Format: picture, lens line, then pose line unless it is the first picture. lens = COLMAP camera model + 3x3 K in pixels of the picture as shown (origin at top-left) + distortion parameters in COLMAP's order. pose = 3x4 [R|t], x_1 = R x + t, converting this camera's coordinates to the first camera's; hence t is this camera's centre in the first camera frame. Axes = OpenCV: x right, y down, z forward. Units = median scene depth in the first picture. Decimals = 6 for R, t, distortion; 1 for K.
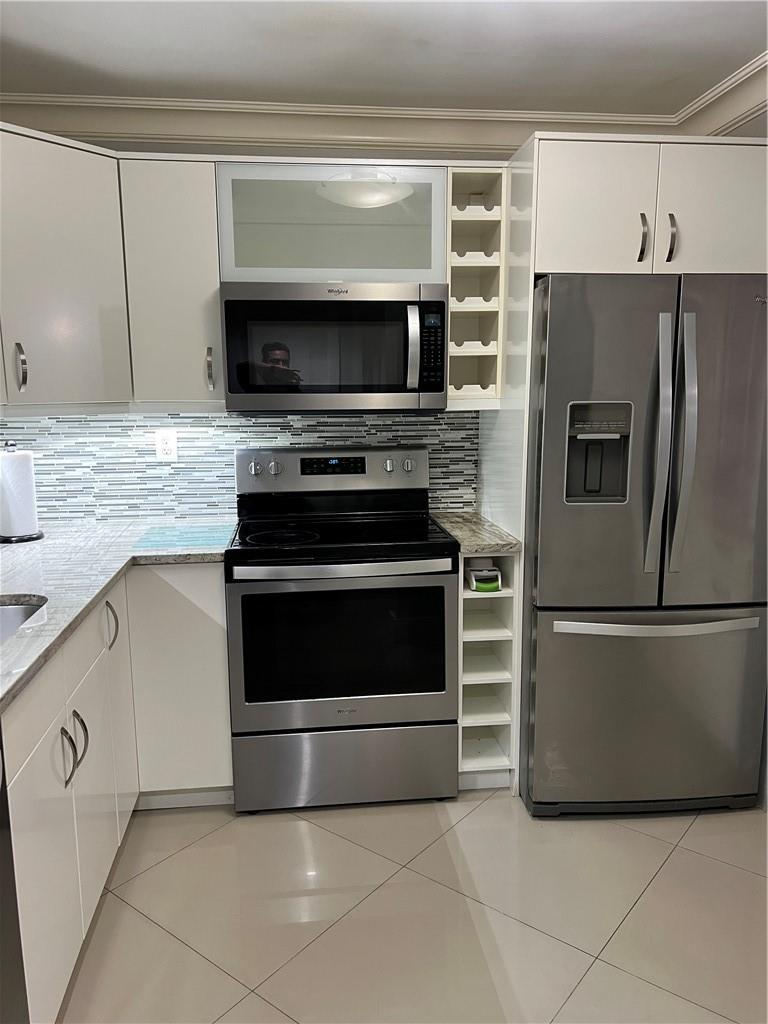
lens RADIAL K [[768.4, 0, 381.9], [0, 768.4, 516.3], [0, 0, 1]] dist [0.066006, -0.076008]
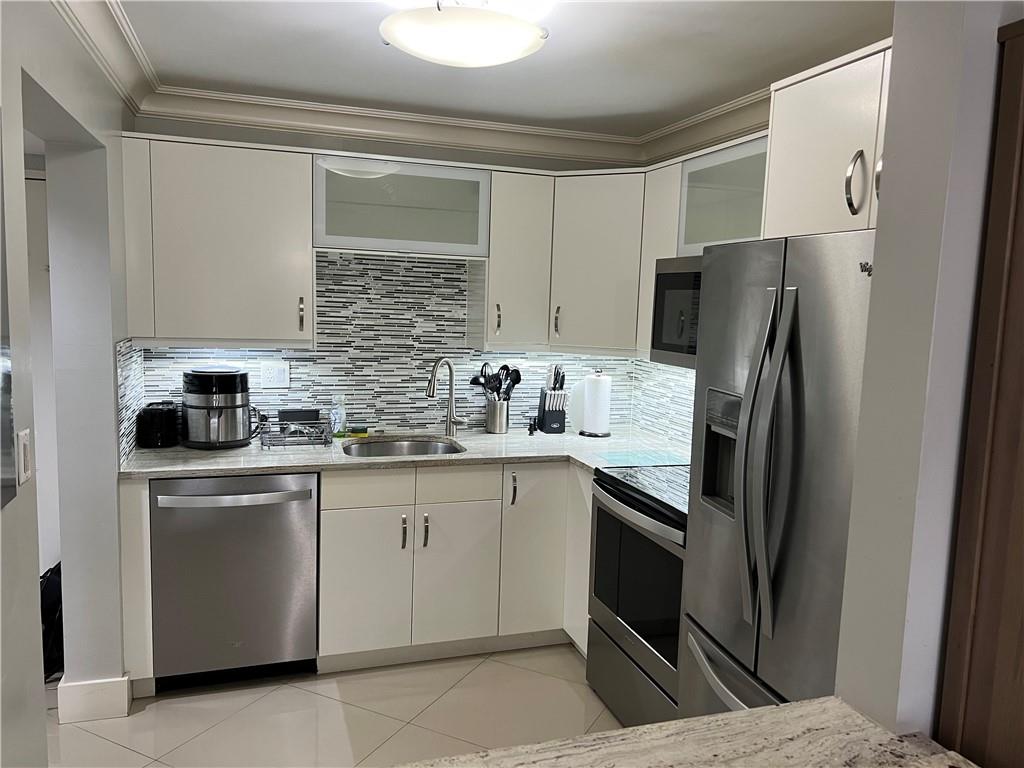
lens RADIAL K [[768.4, 0, 522.6], [0, 768.4, 385.3], [0, 0, 1]] dist [0.066006, -0.076008]
pose [[0.207838, 0.123596, -0.970323, 0.922271], [-0.203056, 0.975827, 0.080804, -0.155143], [0.956855, 0.180236, 0.227911, 0.527956]]
